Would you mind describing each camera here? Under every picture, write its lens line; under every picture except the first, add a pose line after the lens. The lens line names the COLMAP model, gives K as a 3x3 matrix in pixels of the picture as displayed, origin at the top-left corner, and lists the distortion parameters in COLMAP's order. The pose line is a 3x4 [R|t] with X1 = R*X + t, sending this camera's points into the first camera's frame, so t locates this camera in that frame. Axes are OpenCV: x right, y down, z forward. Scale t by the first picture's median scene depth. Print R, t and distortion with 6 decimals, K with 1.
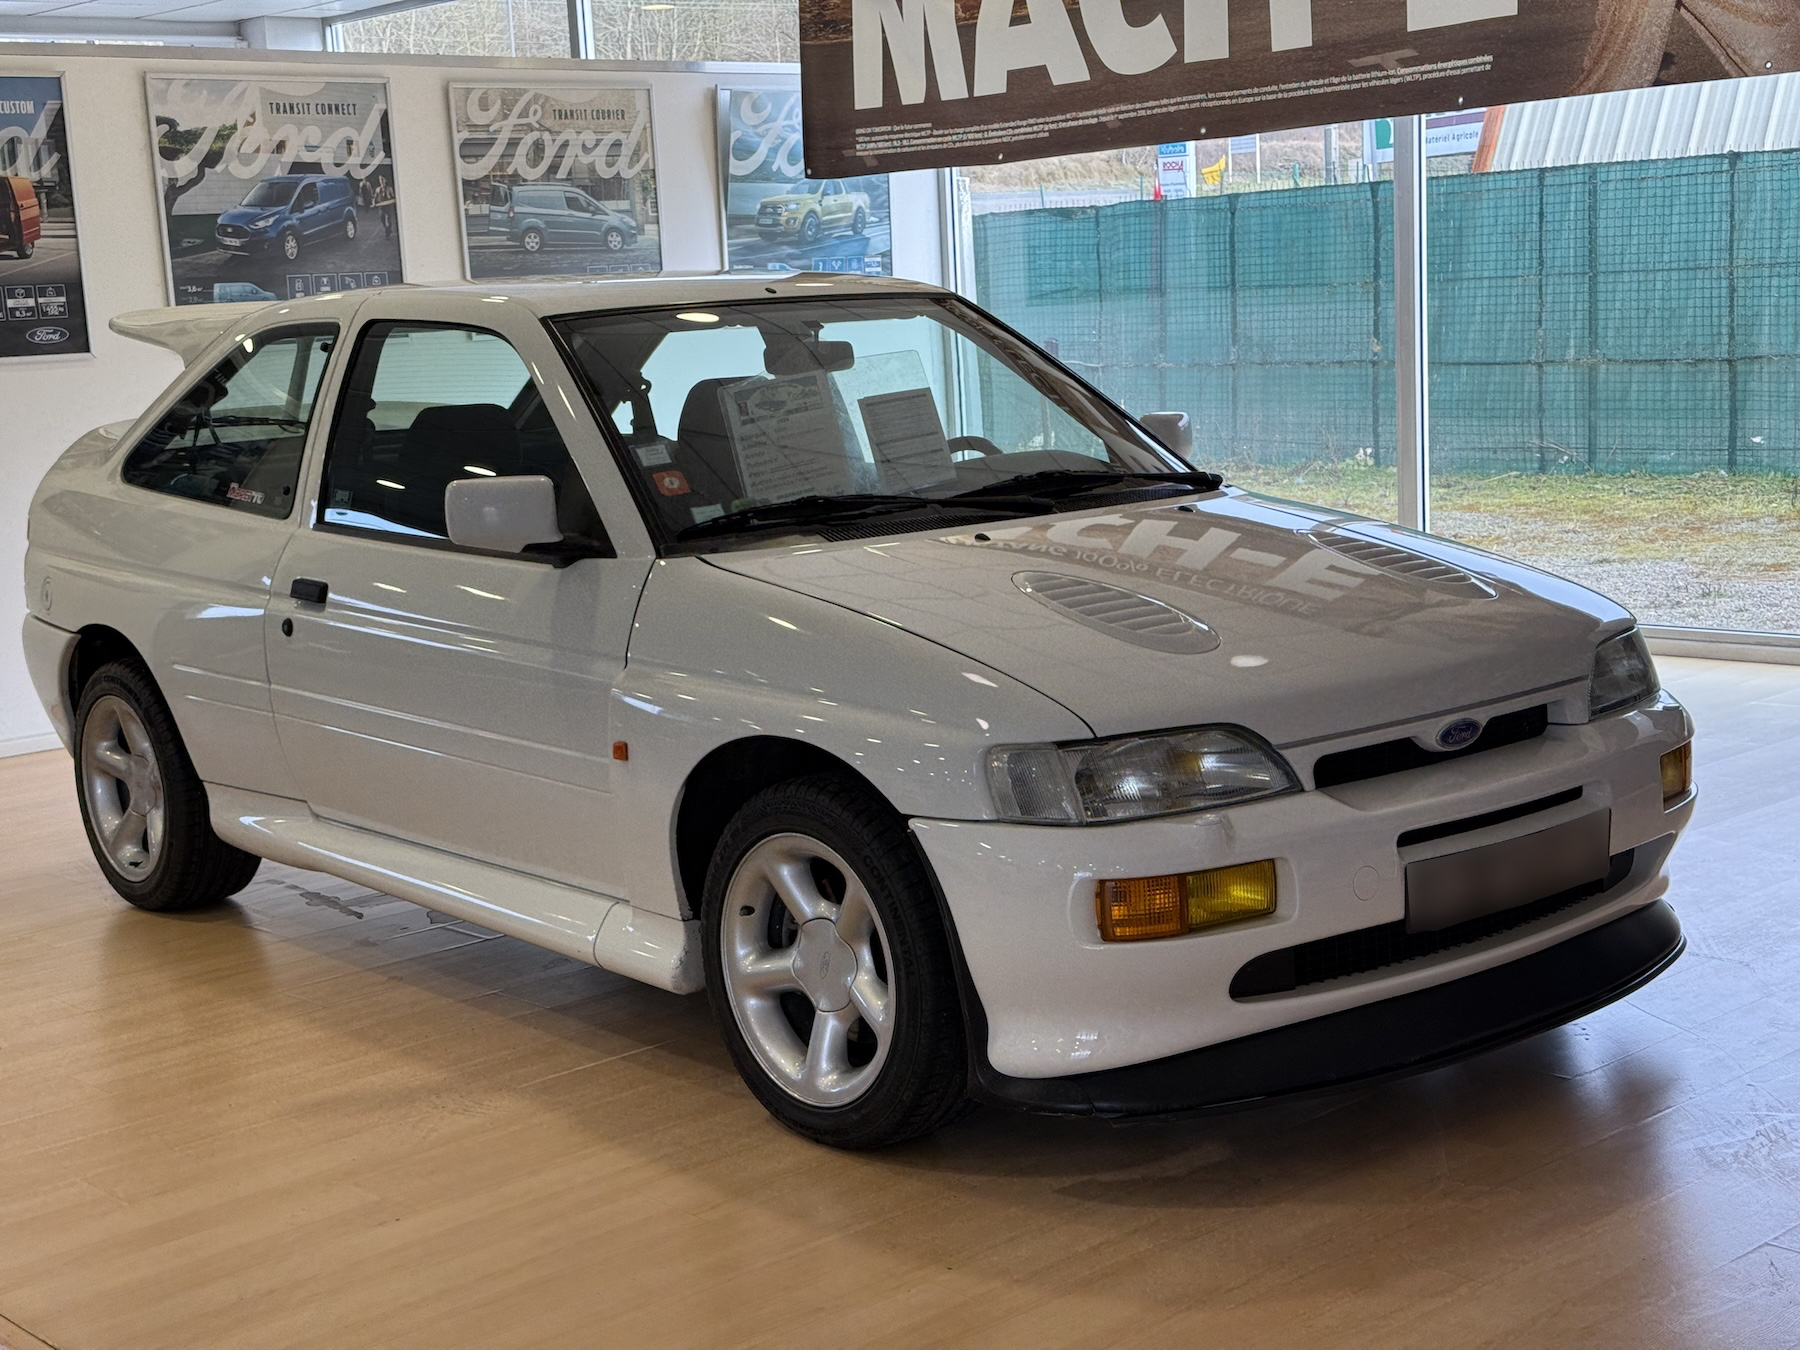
lens RADIAL K [[2511.1, 0, 889.5], [0, 2511.1, 723.5], [0, 0, 1]] dist [0.017654, 0.237841]
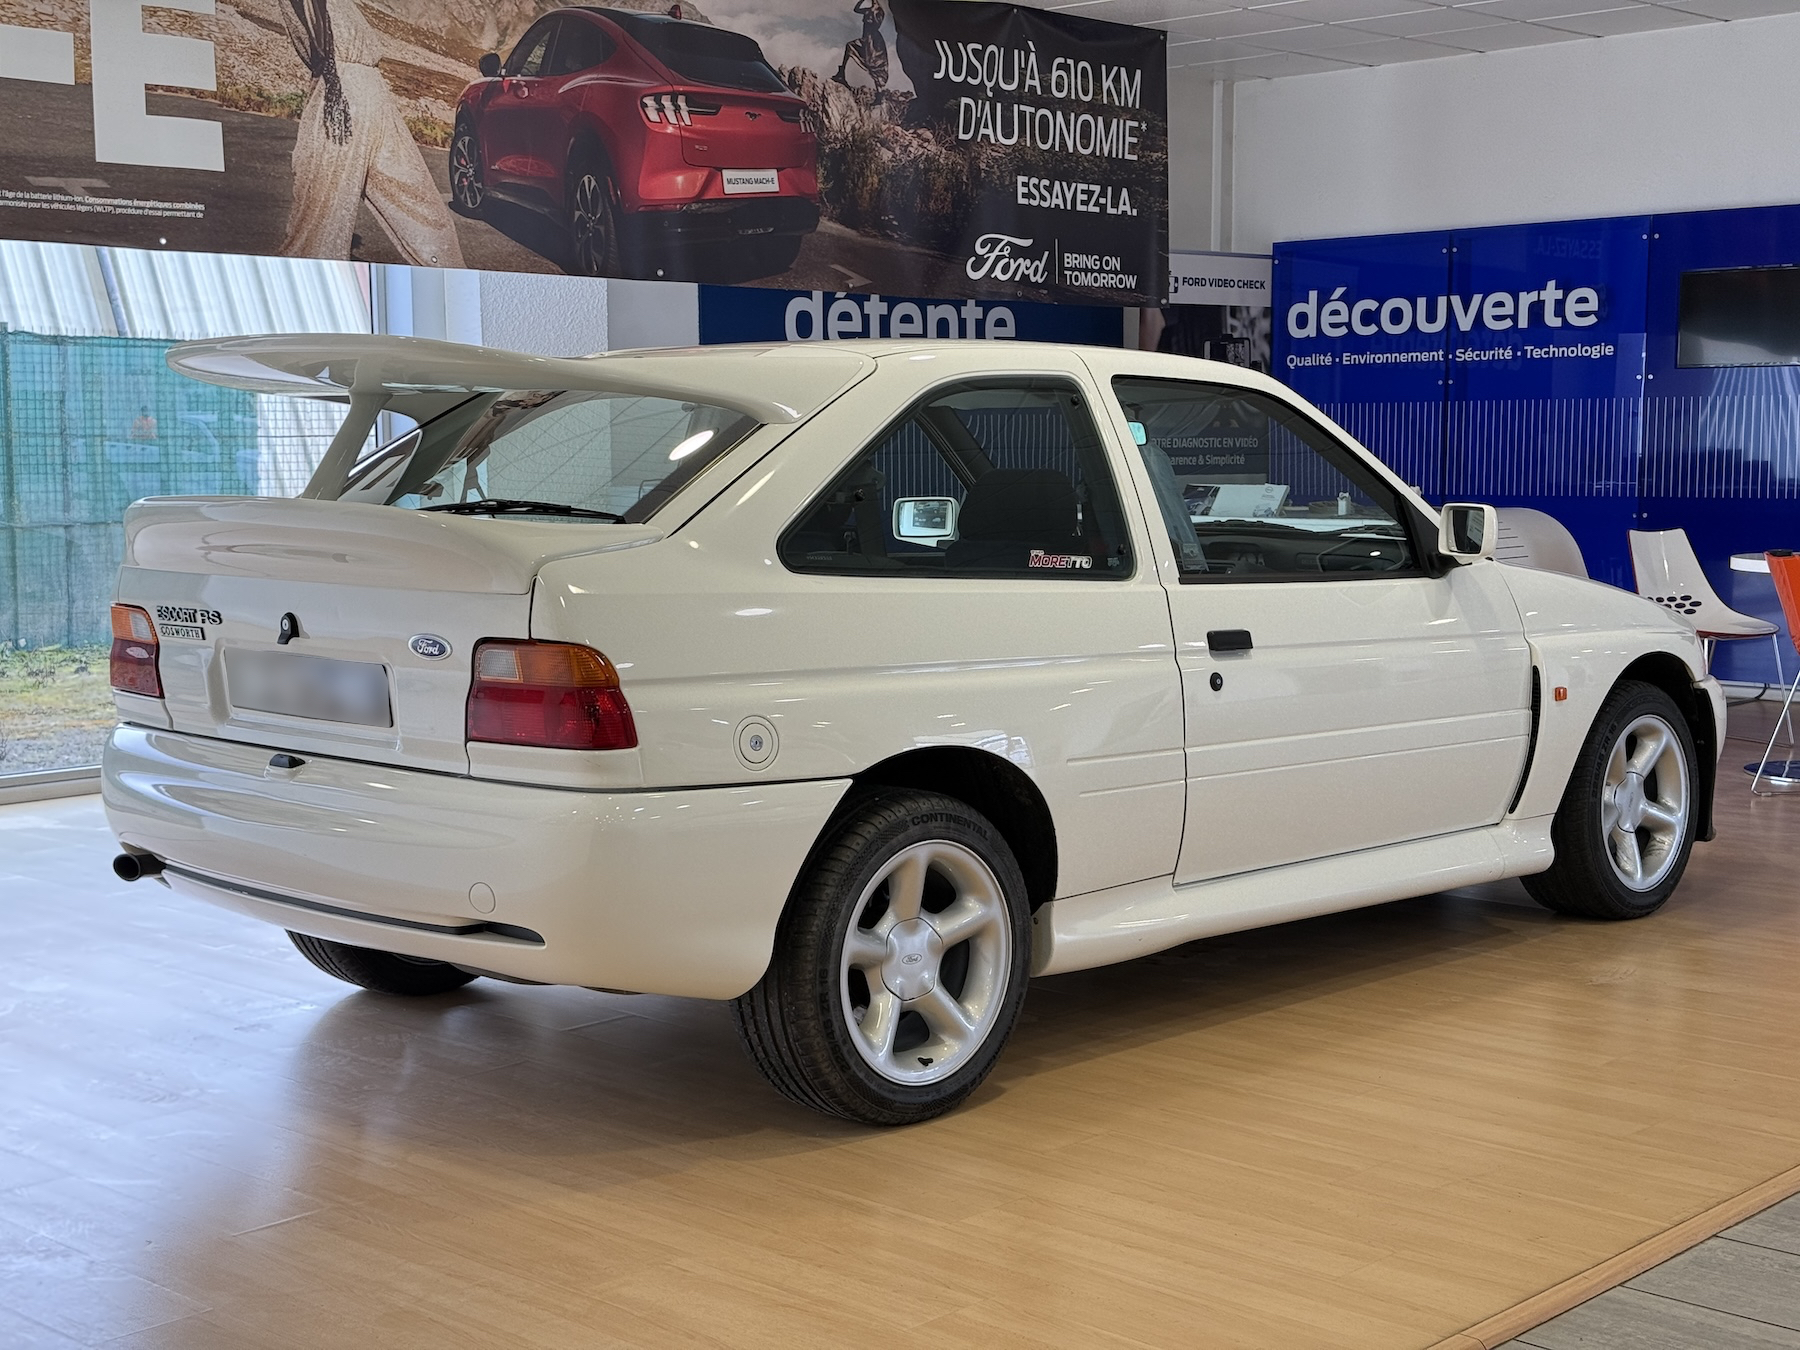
lens RADIAL K [[2534.4, 0, 901.3], [0, 2534.4, 756.1], [0, 0, 1]] dist [0.127872, -0.299392]
pose [[-0.067901, -0.069071, 0.995298, -0.915218], [0.175680, 0.981185, 0.080076, -0.082977], [-0.982103, 0.180291, -0.054489, 0.887431]]
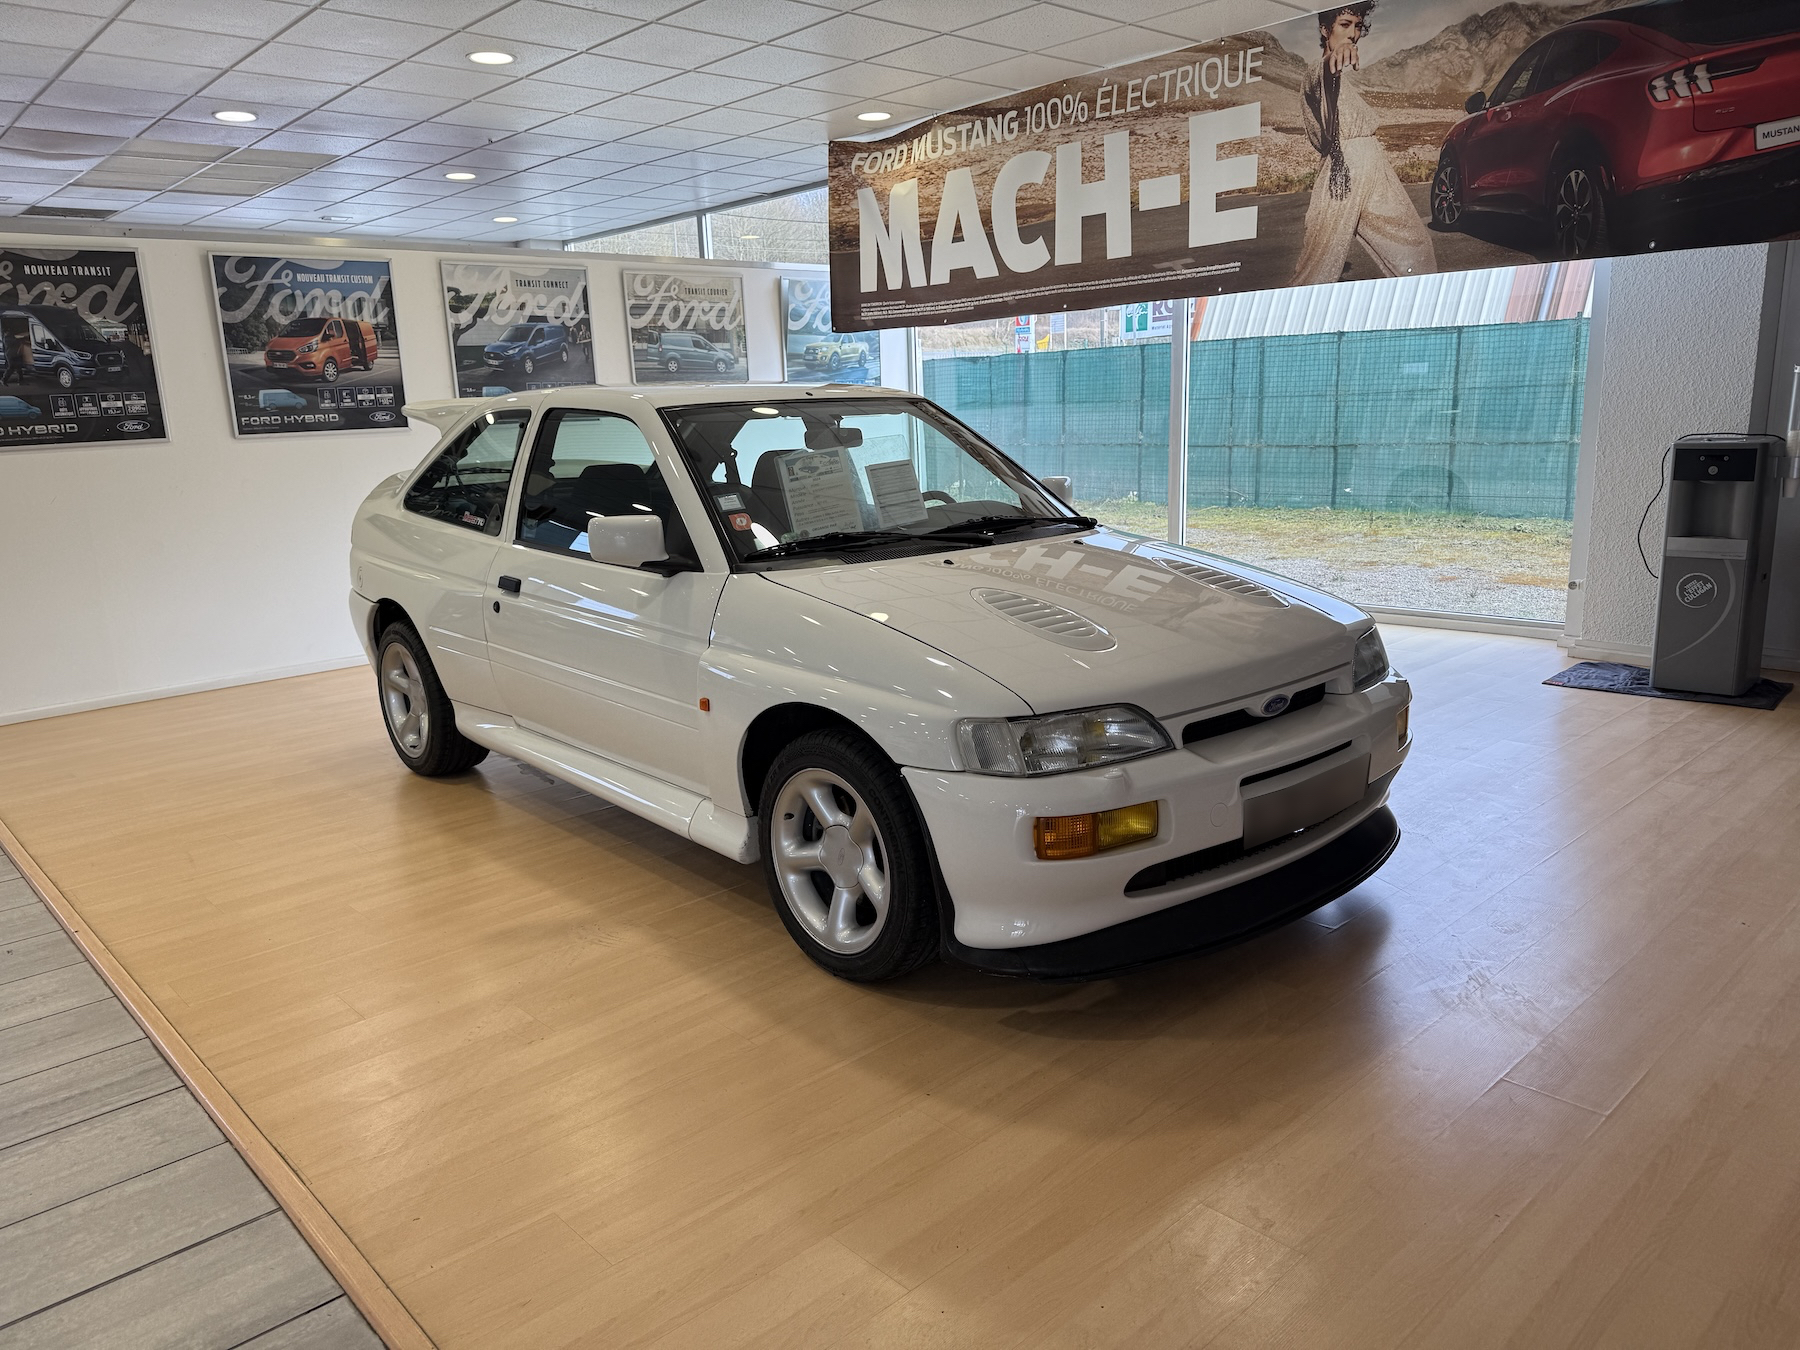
lens RADIAL K [[1267.3, 0, 909.5], [0, 1267.3, 704.7], [0, 0, 1]] dist [0.036513, -0.044489]
pose [[0.999505, 0.009777, 0.029908, -0.005118], [-0.011646, 0.997948, 0.062961, -0.022963], [-0.029231, -0.063278, 0.997568, 0.152793]]
